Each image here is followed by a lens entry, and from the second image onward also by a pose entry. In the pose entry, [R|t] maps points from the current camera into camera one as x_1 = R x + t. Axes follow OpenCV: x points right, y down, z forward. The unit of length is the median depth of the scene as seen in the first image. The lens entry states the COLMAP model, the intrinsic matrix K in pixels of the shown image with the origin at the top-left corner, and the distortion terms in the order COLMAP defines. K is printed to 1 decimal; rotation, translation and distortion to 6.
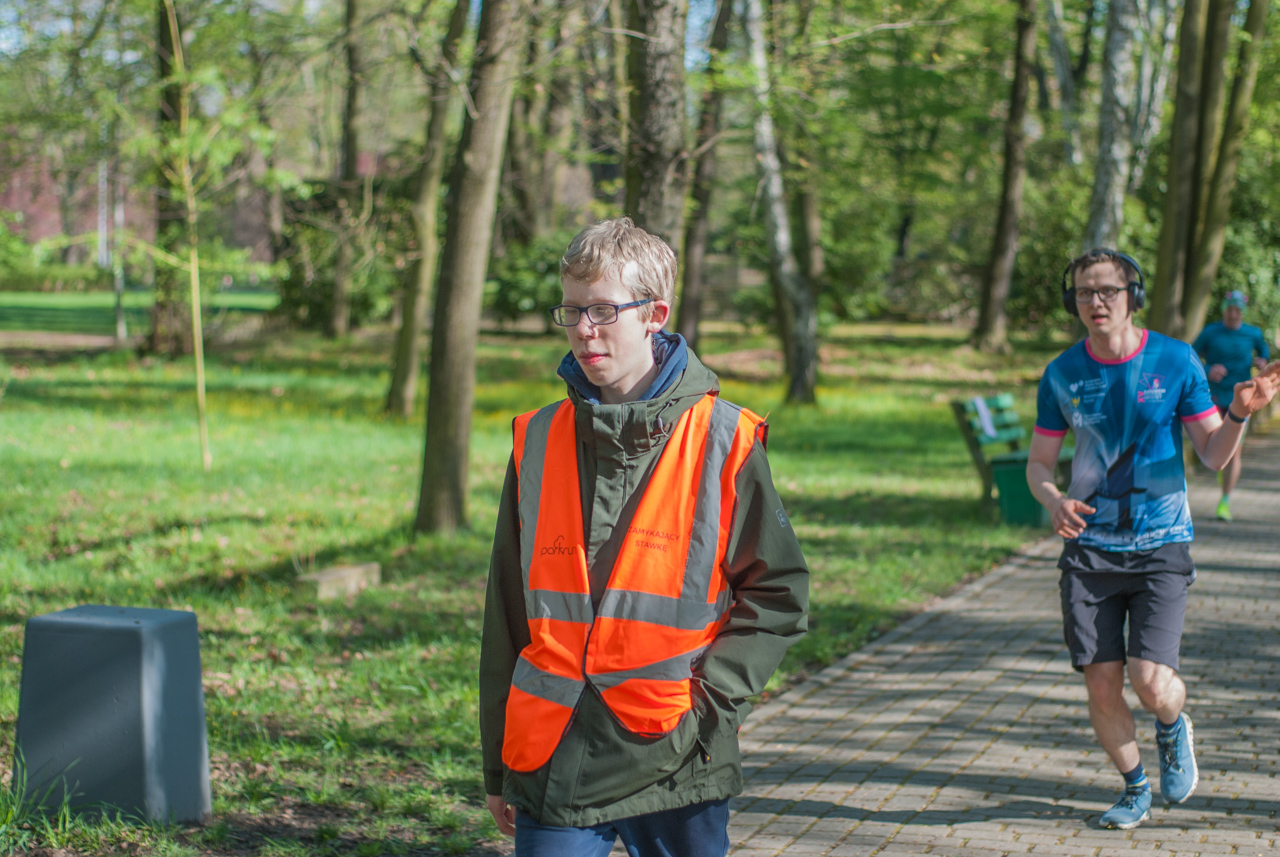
lens RADIAL K [[2822.7, 0, 640.0], [0, 2822.7, 428.5], [0, 0, 1]] dist [-0.003958, -0.290830]
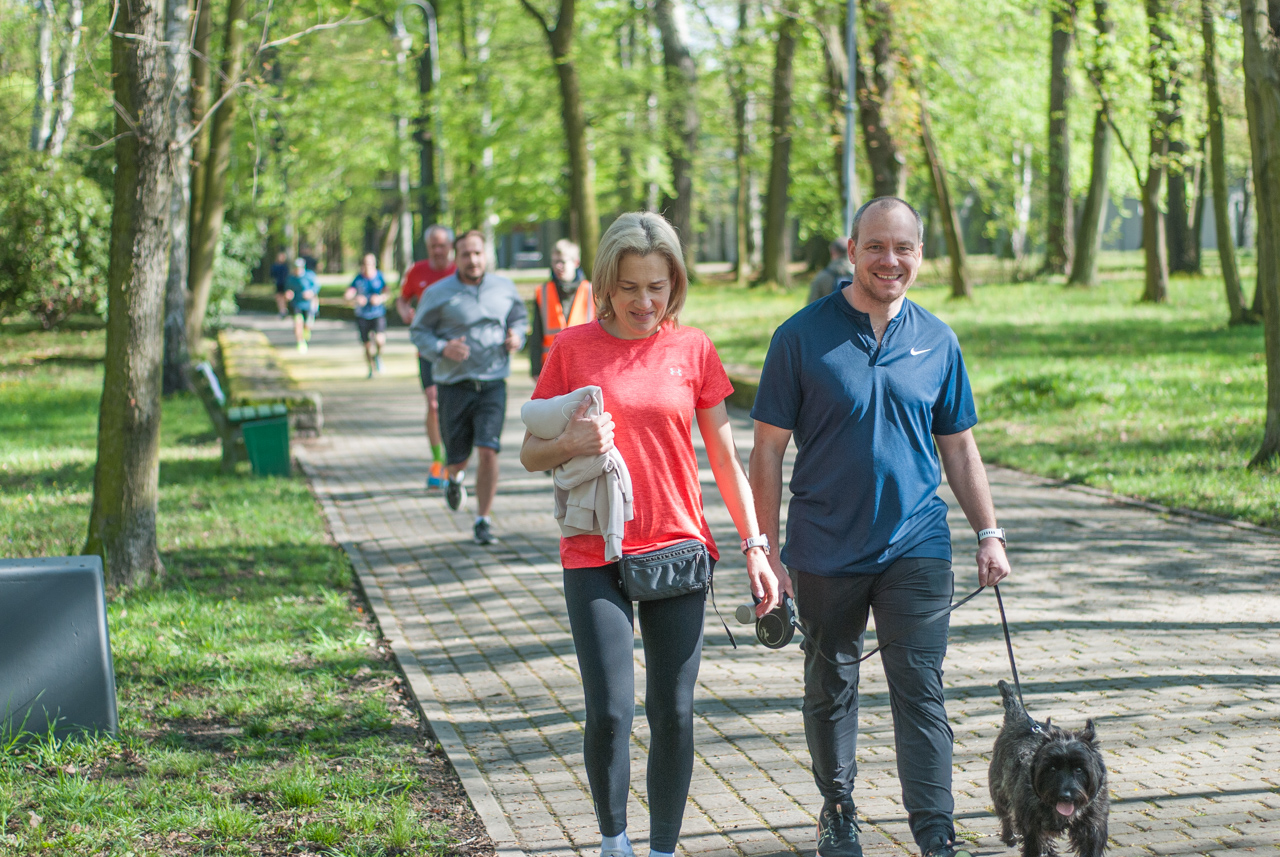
lens RADIAL K [[2822.7, 0, 640.0], [0, 2822.7, 428.5], [0, 0, 1]] dist [-0.003958, -0.290830]
pose [[0.906481, -0.074558, 0.415613, -0.256734], [0.071940, 0.997167, 0.021979, 0.002603], [-0.416074, 0.009976, 0.909276, -0.076050]]
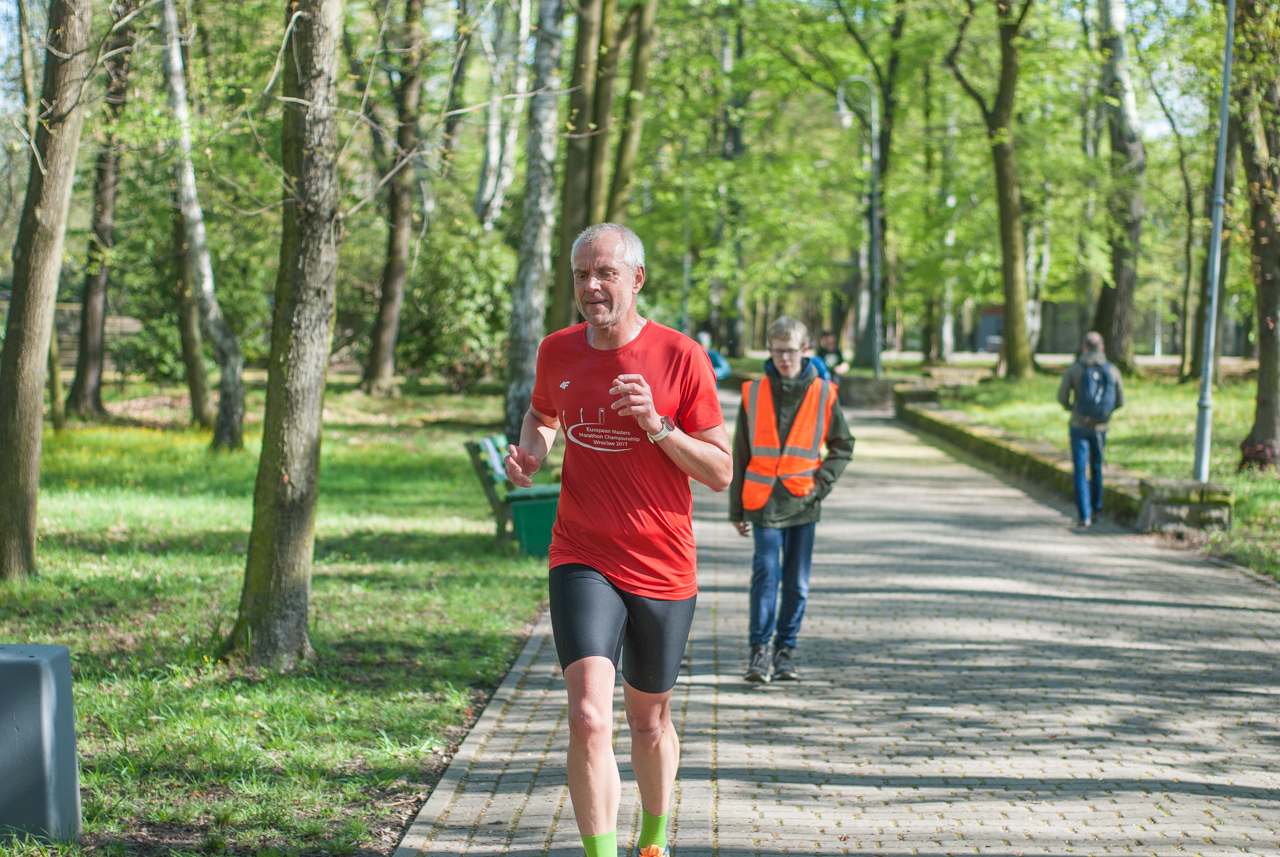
lens RADIAL K [[2822.7, 0, 640.0], [0, 2822.7, 428.5], [0, 0, 1]] dist [-0.003958, -0.290830]
pose [[0.967785, -0.016112, 0.251263, -0.128909], [0.020078, 0.999711, -0.013229, 0.000558], [-0.250978, 0.017848, 0.967828, -0.056194]]
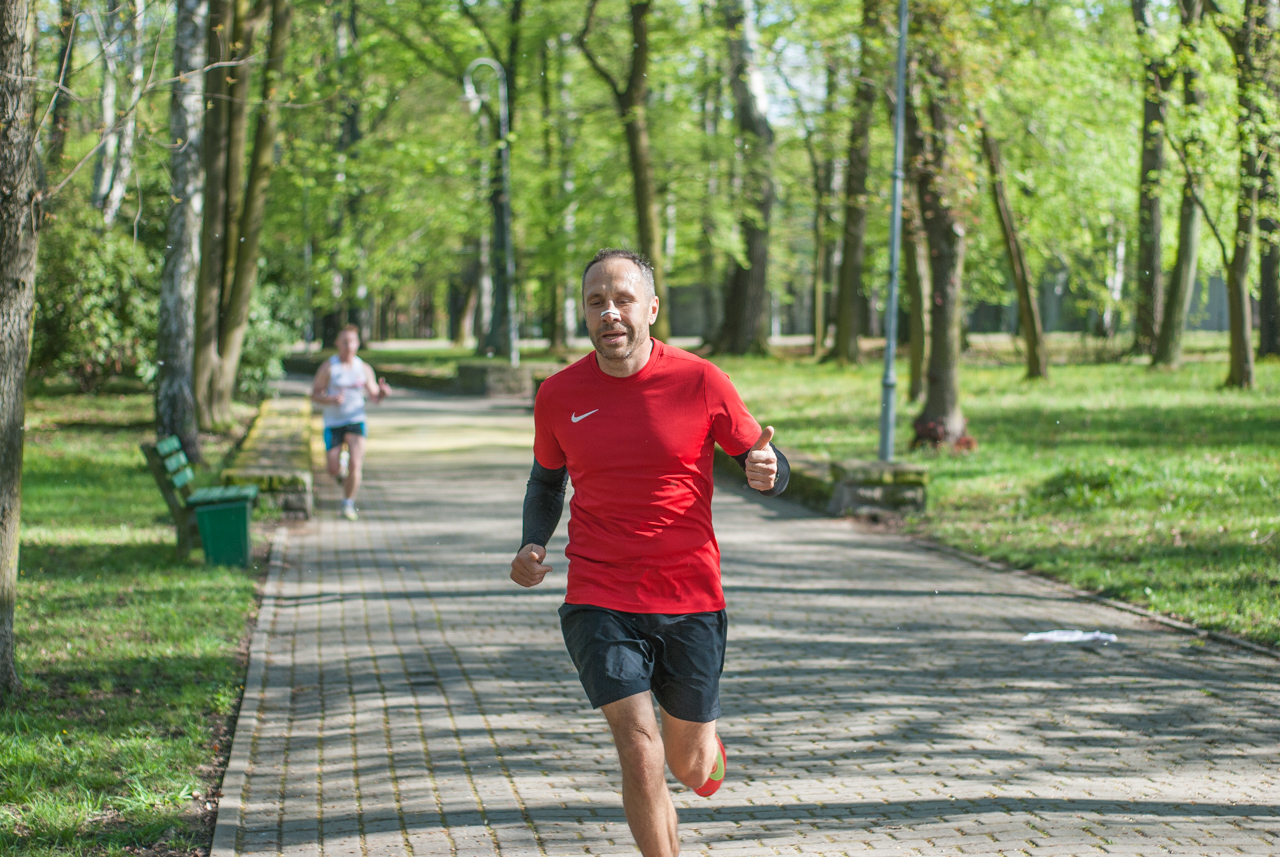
lens RADIAL K [[2822.7, 0, 640.0], [0, 2822.7, 428.5], [0, 0, 1]] dist [-0.003958, -0.290830]
pose [[0.922335, -0.045587, 0.383694, -0.149424], [0.051243, 0.998676, -0.004526, -0.002970], [-0.382979, 0.023836, 0.923449, 0.033207]]
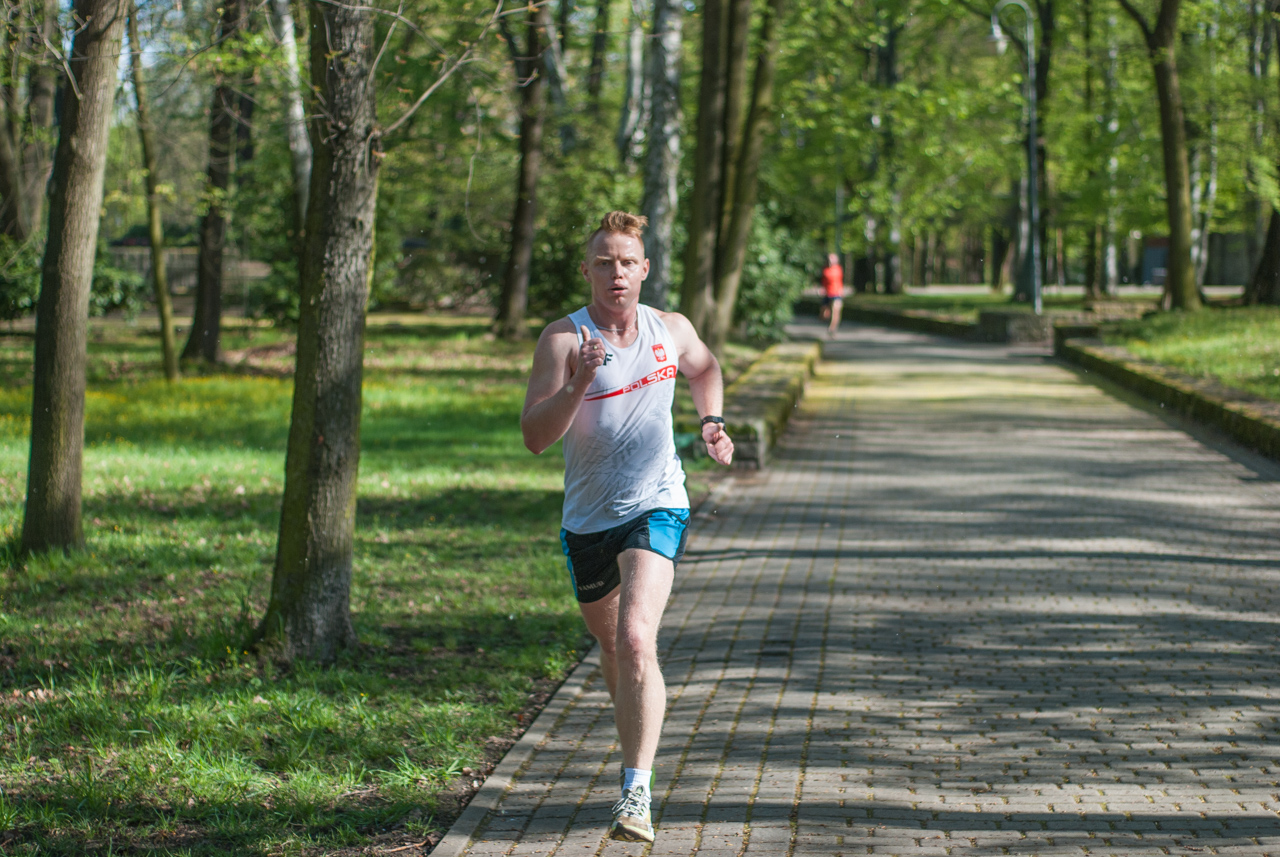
lens RADIAL K [[2822.7, 0, 640.0], [0, 2822.7, 428.5], [0, 0, 1]] dist [-0.003958, -0.290830]
pose [[0.980493, -0.032360, 0.193873, -0.072931], [0.031639, 0.999476, 0.006812, -0.003608], [-0.193992, -0.000545, 0.981003, 0.072703]]
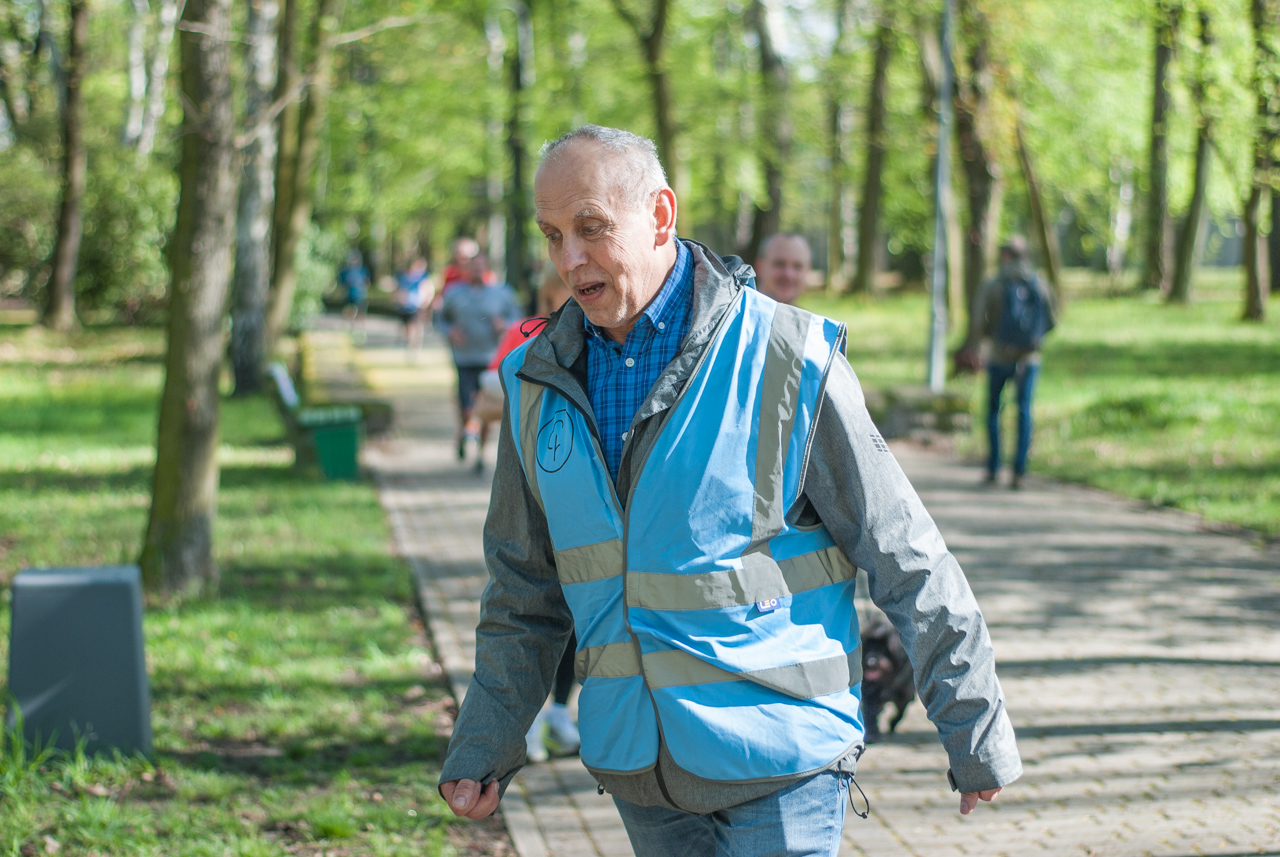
lens RADIAL K [[2837.0, 0, 640.0], [0, 2837.0, 428.5], [0, 0, 1]] dist [-0.032754, 0.200252]
pose [[0.920668, -0.053742, 0.386628, -0.238557], [0.051266, 0.998545, 0.016719, 0.002129], [-0.386964, 0.004428, 0.922084, -0.050418]]
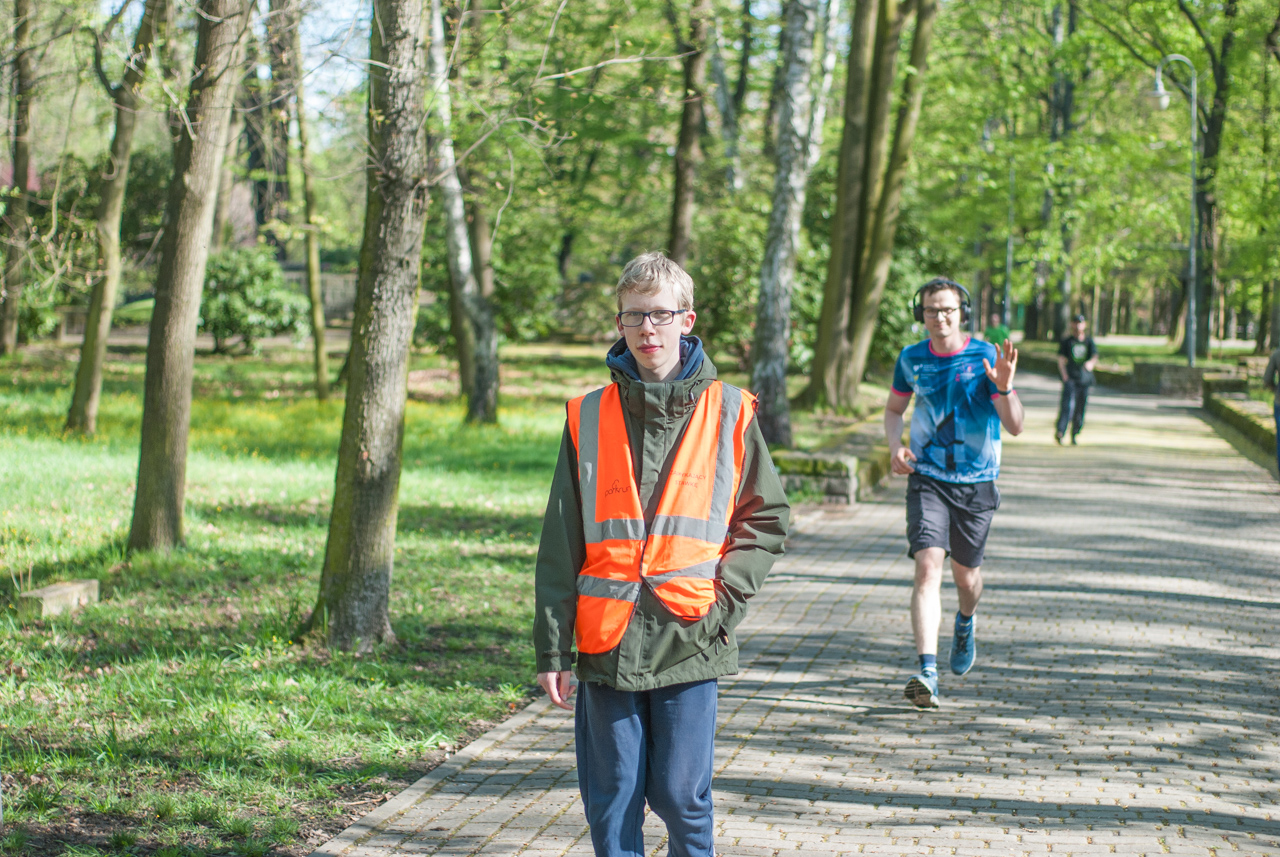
lens RADIAL K [[2822.7, 0, 640.0], [0, 2822.7, 428.5], [0, 0, 1]] dist [-0.003958, -0.290830]
pose [[0.992097, 0.005319, 0.125364, -0.031083], [-0.004473, 0.999965, -0.007029, -0.000211], [-0.125397, 0.006413, 0.992086, -0.026628]]
